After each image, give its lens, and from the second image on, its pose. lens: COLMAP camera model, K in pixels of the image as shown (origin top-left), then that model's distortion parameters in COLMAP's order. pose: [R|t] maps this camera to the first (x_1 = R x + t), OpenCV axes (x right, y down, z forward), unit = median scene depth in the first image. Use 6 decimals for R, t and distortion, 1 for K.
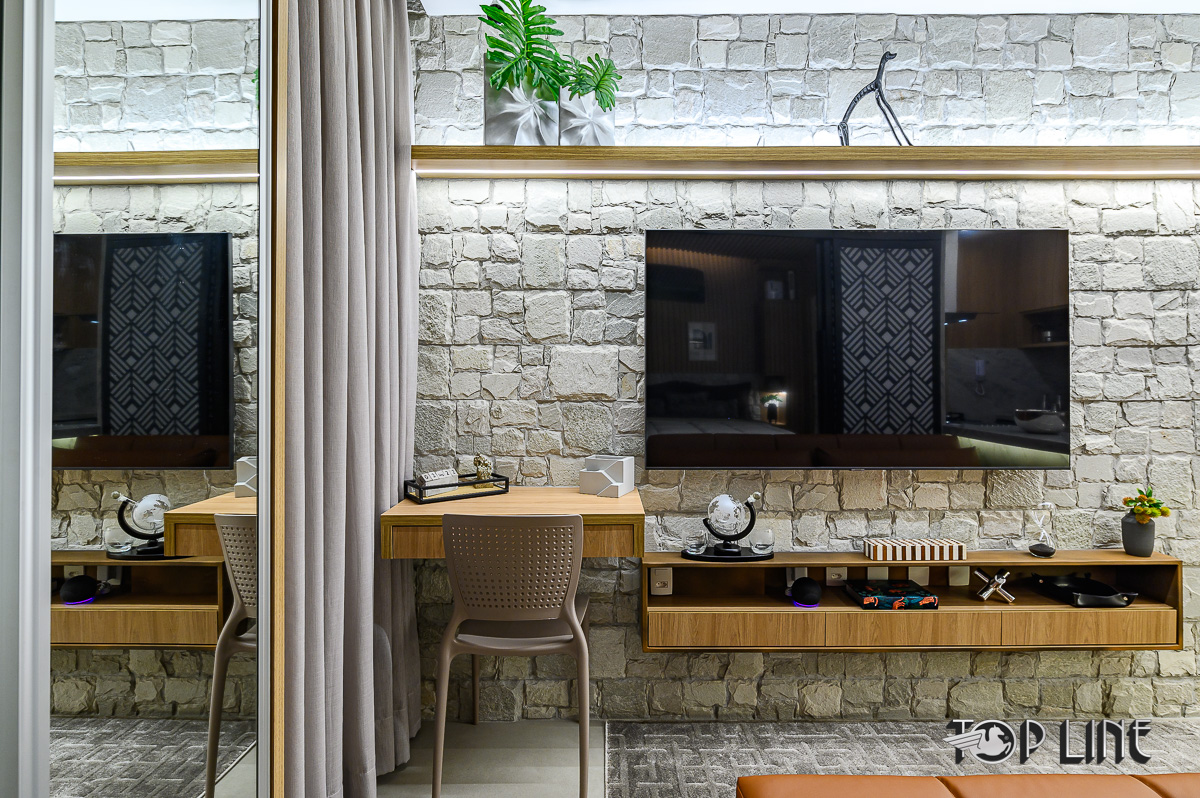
lens RADIAL K [[612.5, 0, 599.1], [0, 612.5, 380.9], [0, 0, 1]] dist [-0.007975, 0.002903]
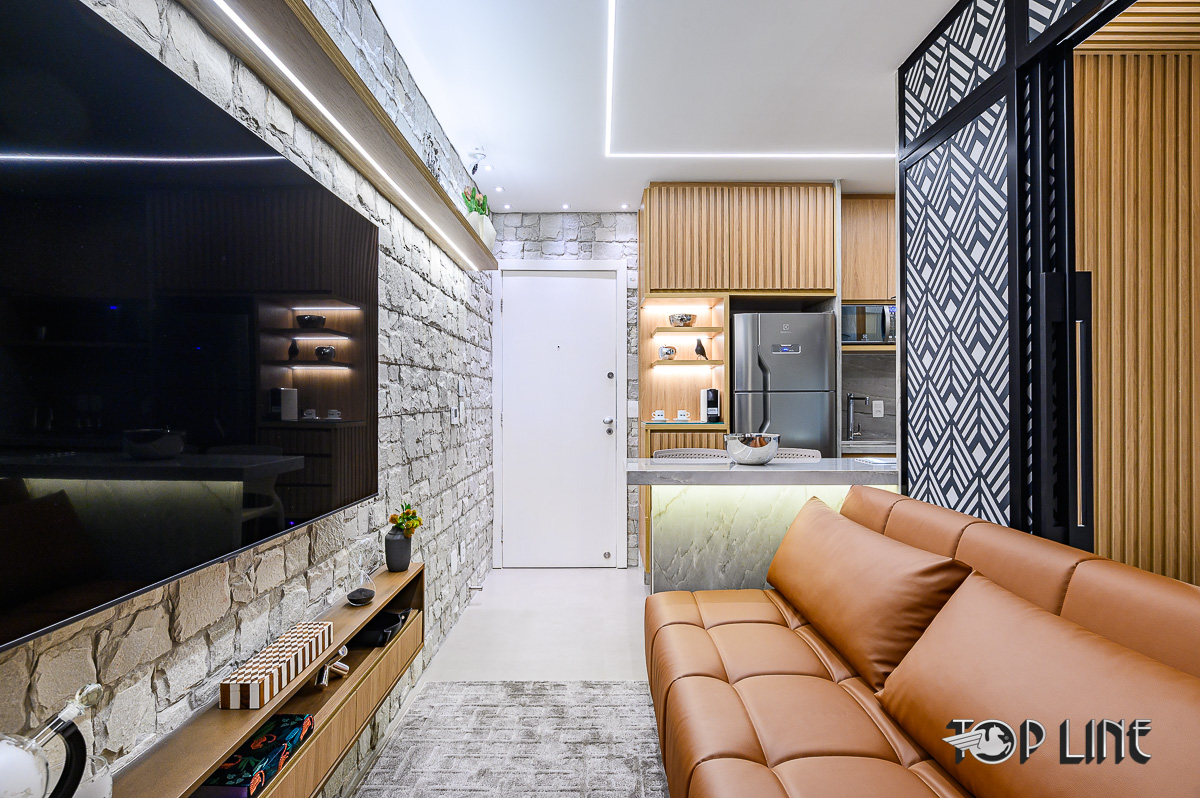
lens RADIAL K [[605.1, 0, 600.0], [0, 605.1, 399.0], [0, 0, 1]] dist [-0.010464, 0.005535]
pose [[-0.010059, 0.002290, 0.999947, -0.113147], [-0.008138, 0.999964, -0.002372, 0.002290], [-0.999916, -0.008162, -0.010040, 0.648794]]
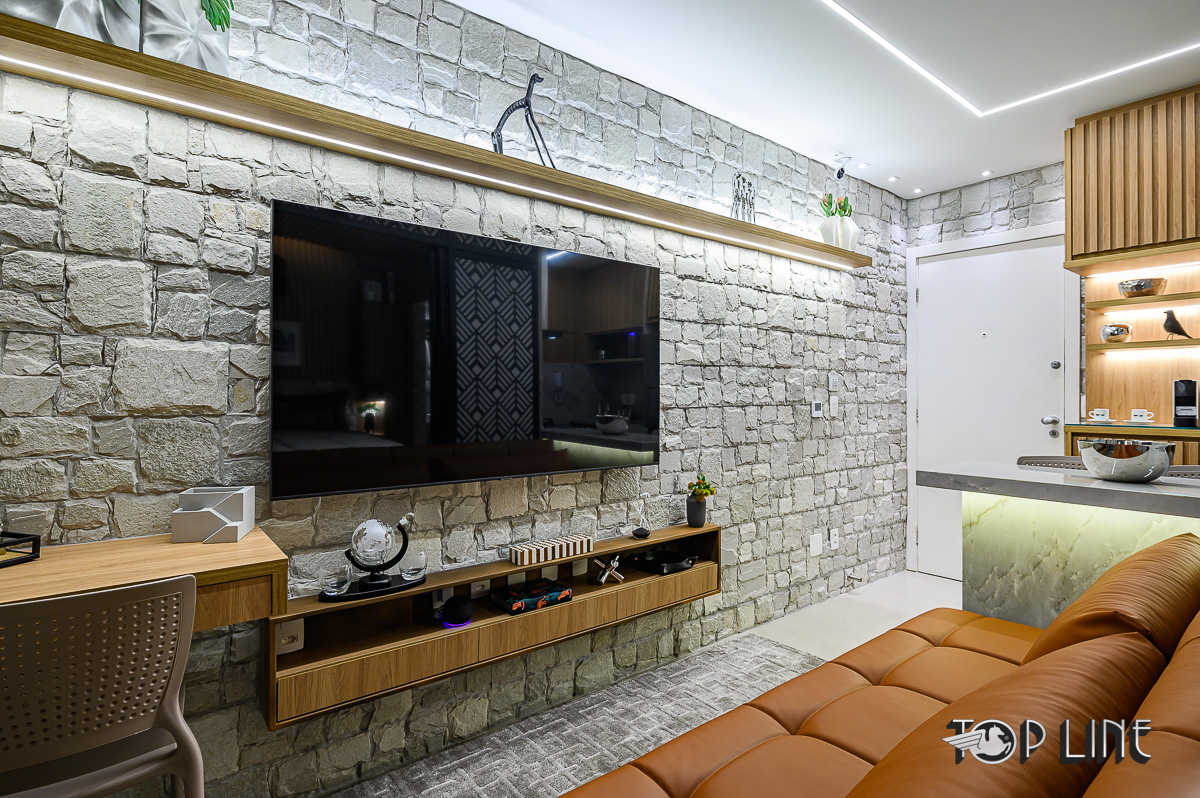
lens RADIAL K [[612.1, 0, 601.9], [0, 612.1, 393.4], [0, 0, 1]] dist [-0.010588, 0.005982]
pose [[0.777506, 0.003184, 0.628868, -0.086488], [-0.007944, 0.999957, 0.004758, -0.001870], [-0.628826, -0.008696, 0.777498, 0.111938]]
